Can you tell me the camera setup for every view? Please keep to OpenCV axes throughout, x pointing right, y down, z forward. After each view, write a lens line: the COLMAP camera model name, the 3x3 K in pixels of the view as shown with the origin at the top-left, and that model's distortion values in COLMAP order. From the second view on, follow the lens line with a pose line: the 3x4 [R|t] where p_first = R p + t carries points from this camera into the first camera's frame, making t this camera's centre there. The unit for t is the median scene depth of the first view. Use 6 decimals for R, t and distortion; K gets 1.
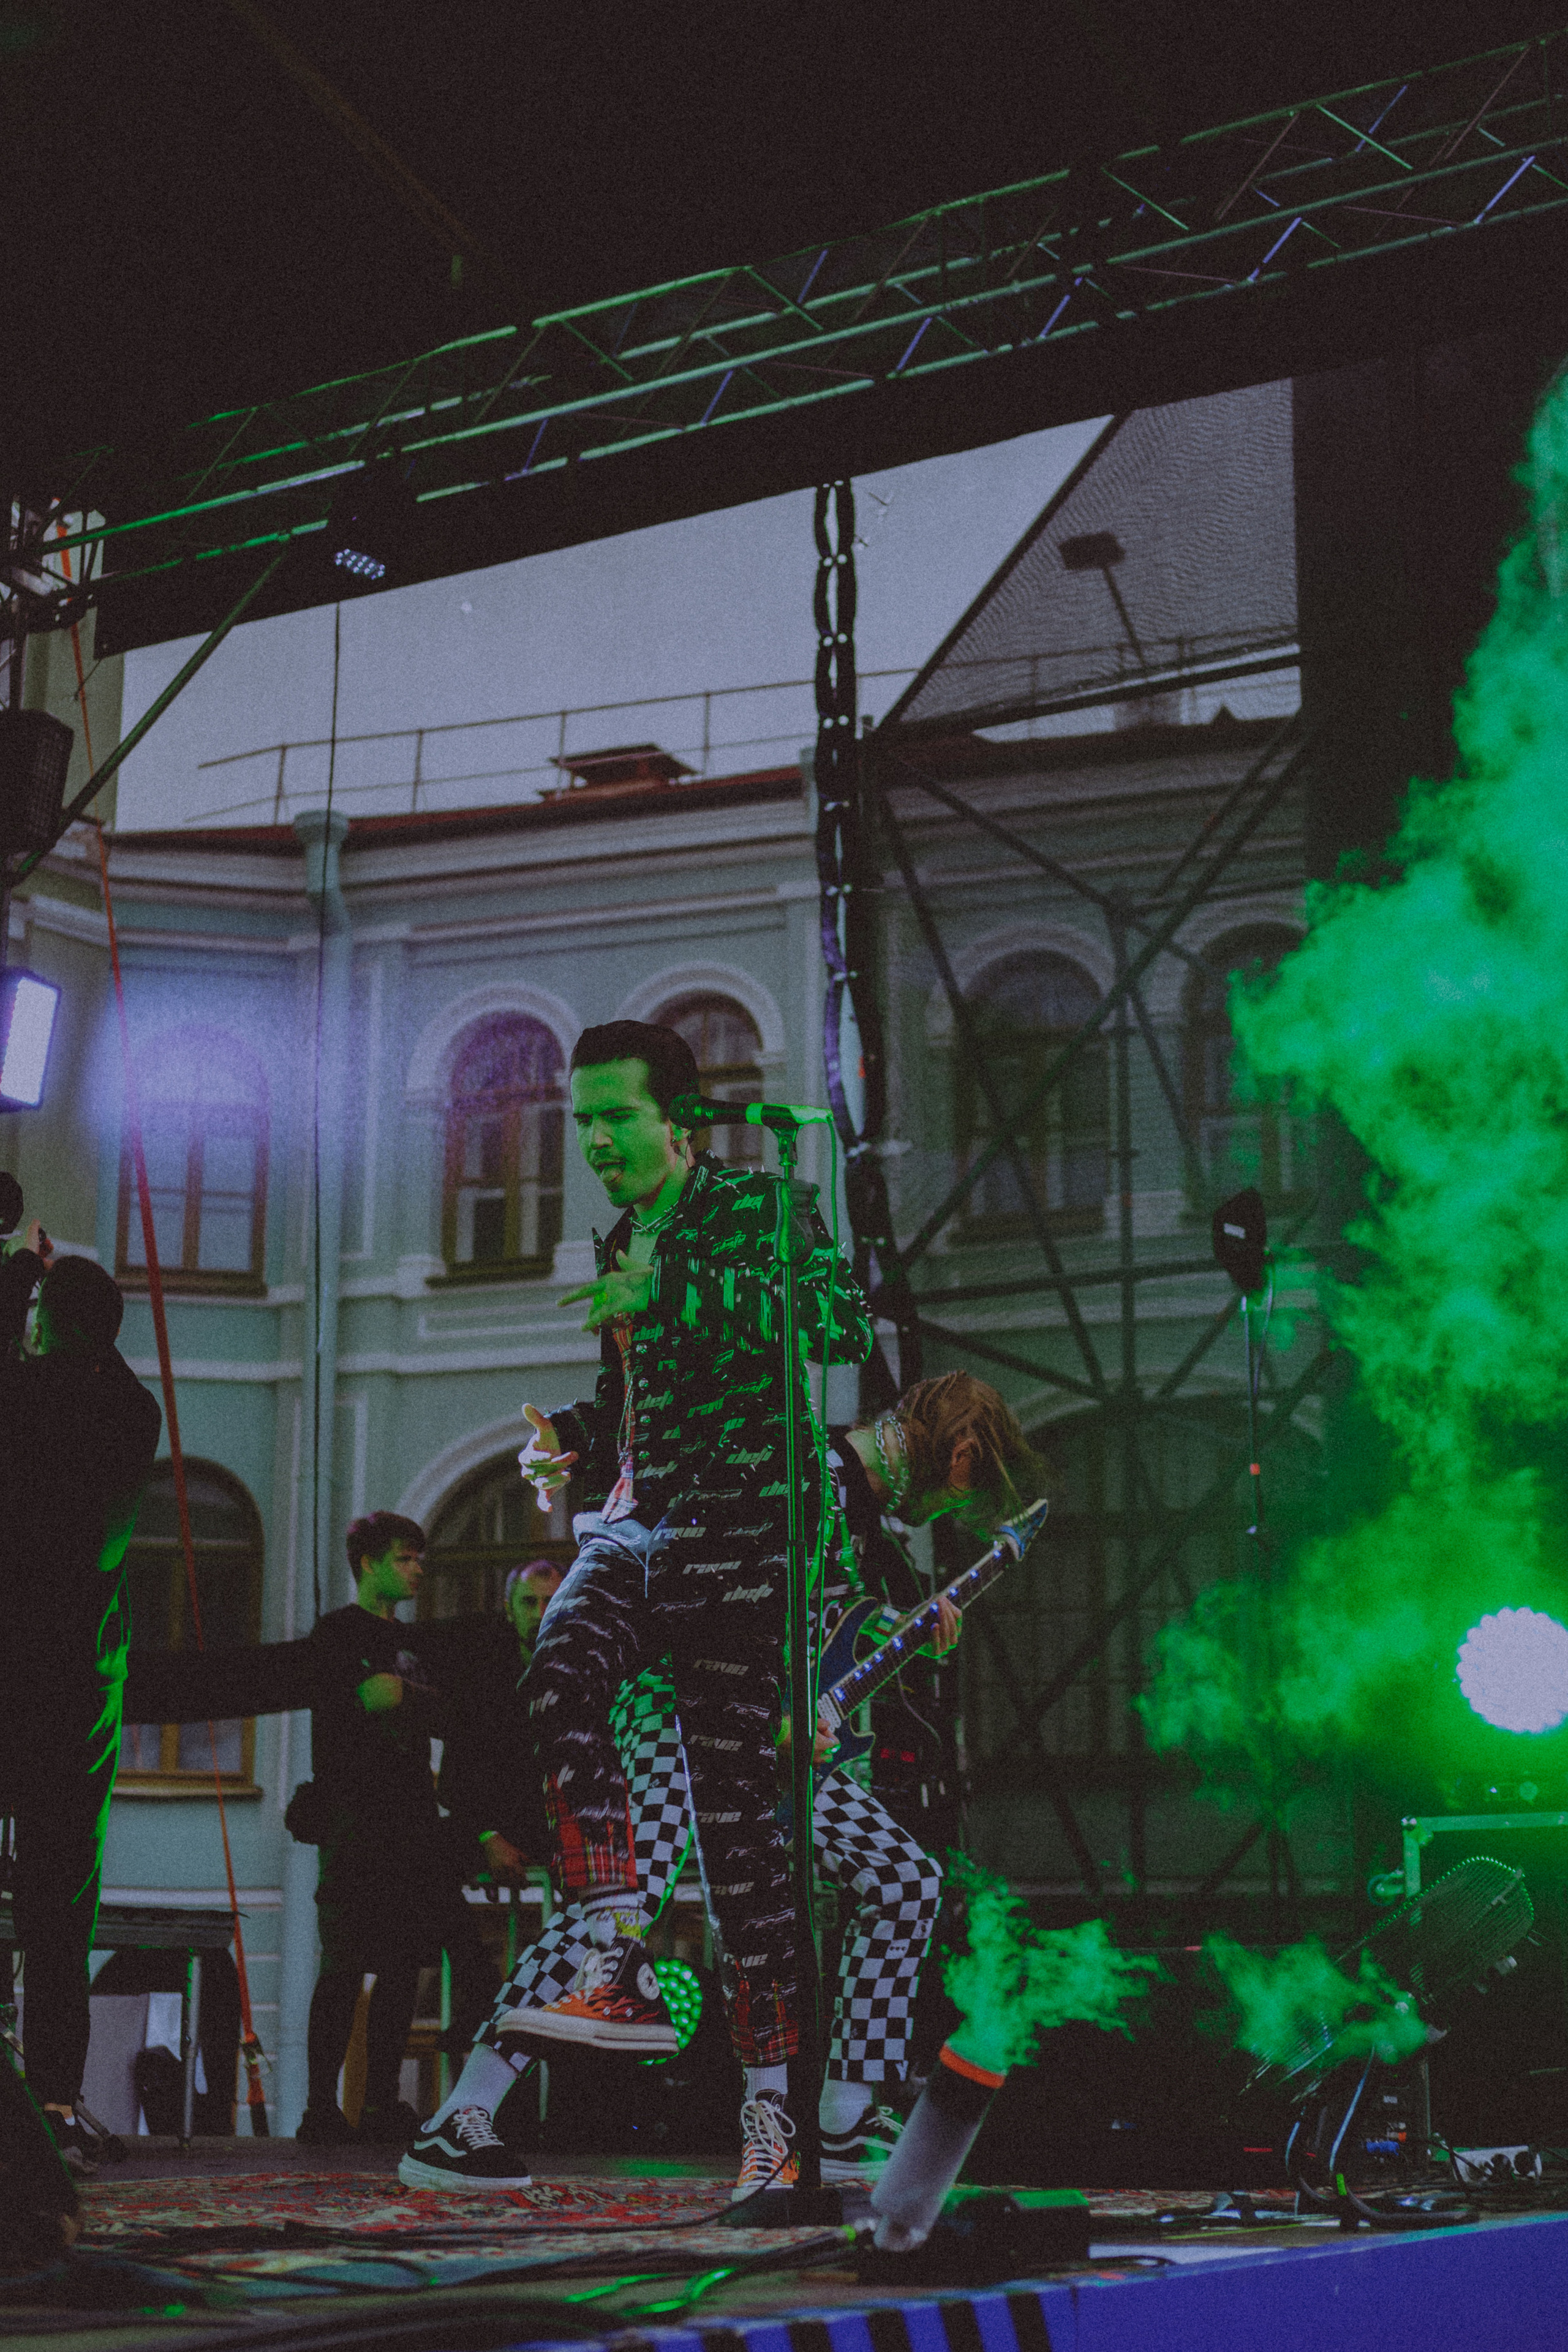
lens RADIAL K [[3417.0, 0, 833.3], [0, 3417.0, 1254.4], [0, 0, 1]] dist [-0.035680, -0.029837]
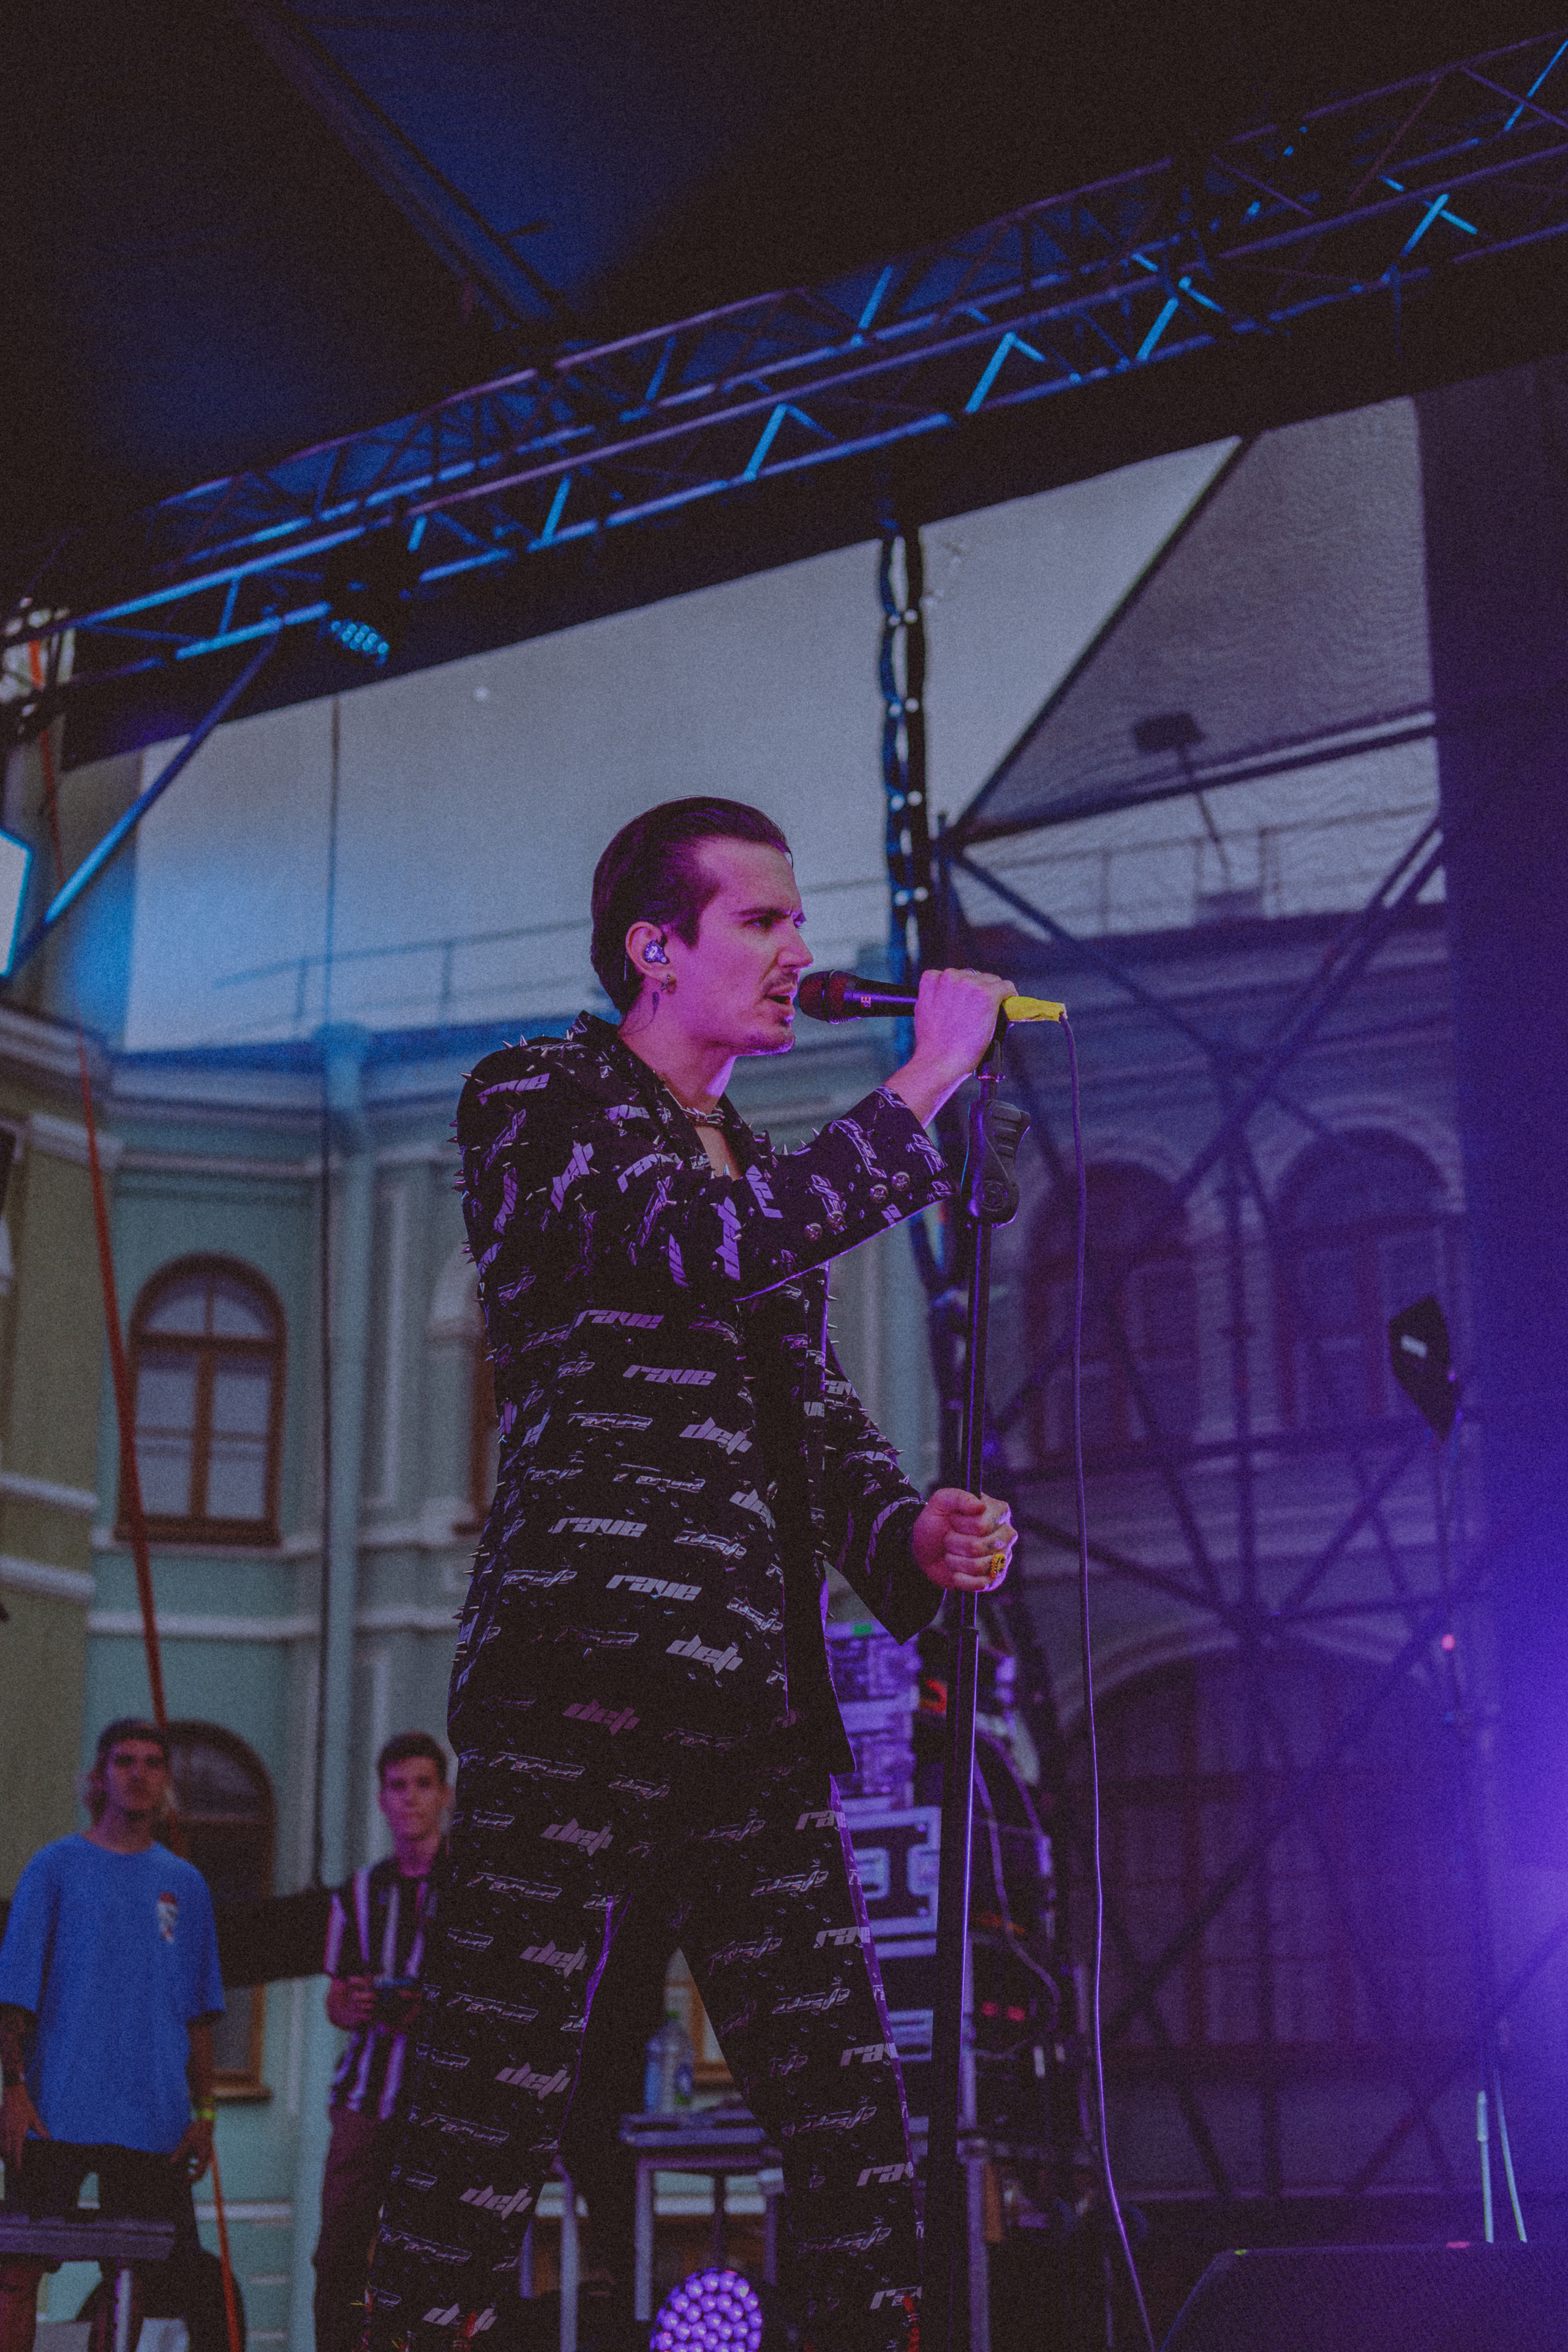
lens RADIAL K [[3569.1, 0, 784.0], [0, 3569.1, 1176.0], [0, 0, 1]] dist [-0.070162, 0.090993]
pose [[0.999521, -0.011165, -0.028869, -0.004418], [0.008261, 0.995070, -0.098827, 0.023239], [0.029830, 0.098541, 0.994686, 0.103331]]
